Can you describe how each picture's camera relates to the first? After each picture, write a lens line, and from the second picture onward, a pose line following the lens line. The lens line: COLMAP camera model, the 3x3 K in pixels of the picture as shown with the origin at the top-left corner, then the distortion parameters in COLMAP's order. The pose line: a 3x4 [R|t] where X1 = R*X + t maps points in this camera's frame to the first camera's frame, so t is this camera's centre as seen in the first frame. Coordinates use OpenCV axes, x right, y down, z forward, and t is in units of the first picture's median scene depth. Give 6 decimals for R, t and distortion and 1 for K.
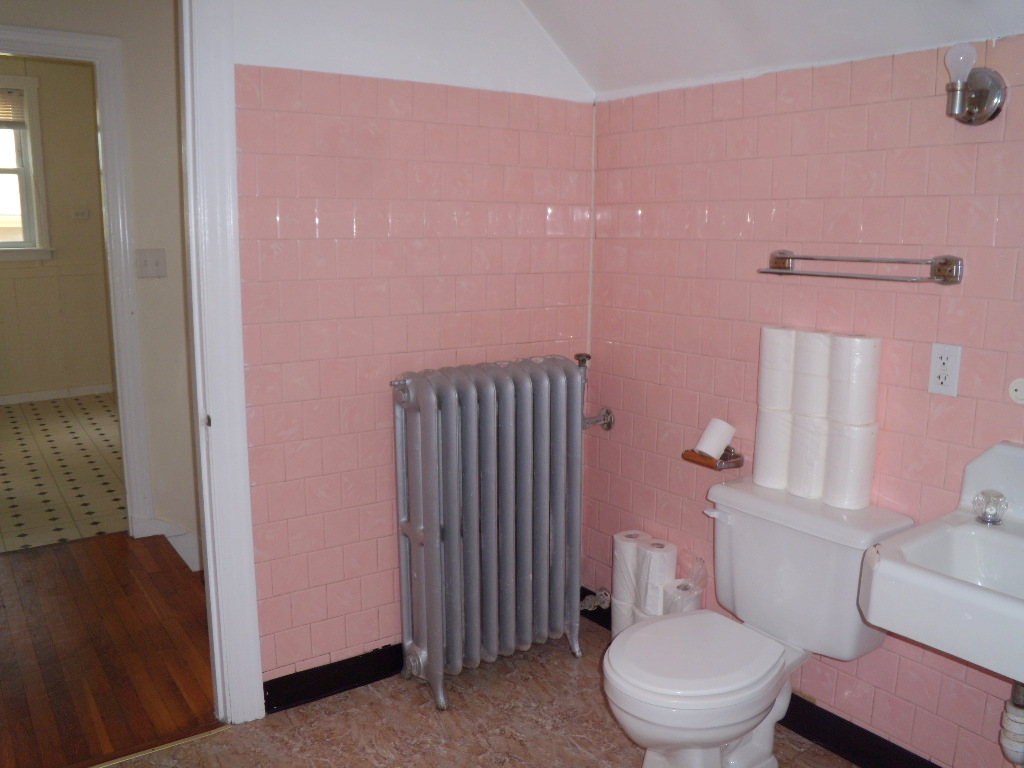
lens RADIAL K [[861.7, 0, 512.0], [0, 861.7, 384.0], [0, 0, 1]] dist [-0.140553, 0.085178]
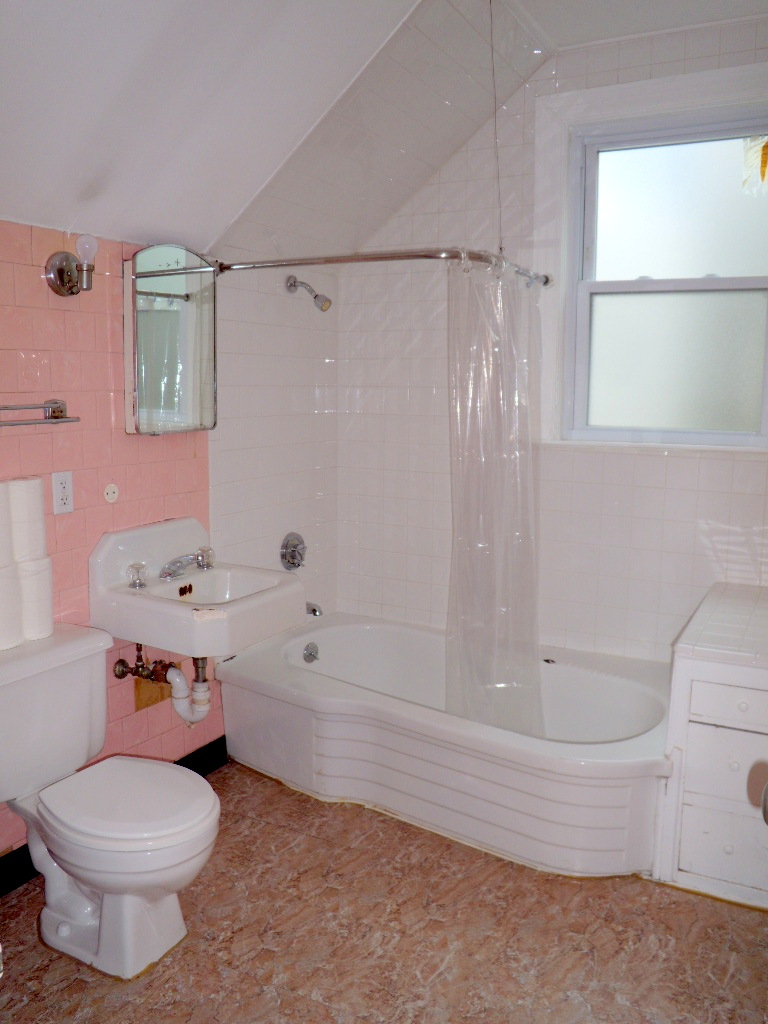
lens RADIAL K [[877.8, 0, 379.7], [0, 877.8, 493.7], [0, 0, 1]] dist [-0.108183, 0.094870]
pose [[-0.438583, -0.111636, 0.891730, -0.837716], [0.159823, 0.966749, 0.199634, -0.198988], [-0.884365, 0.230075, -0.406158, 1.129331]]
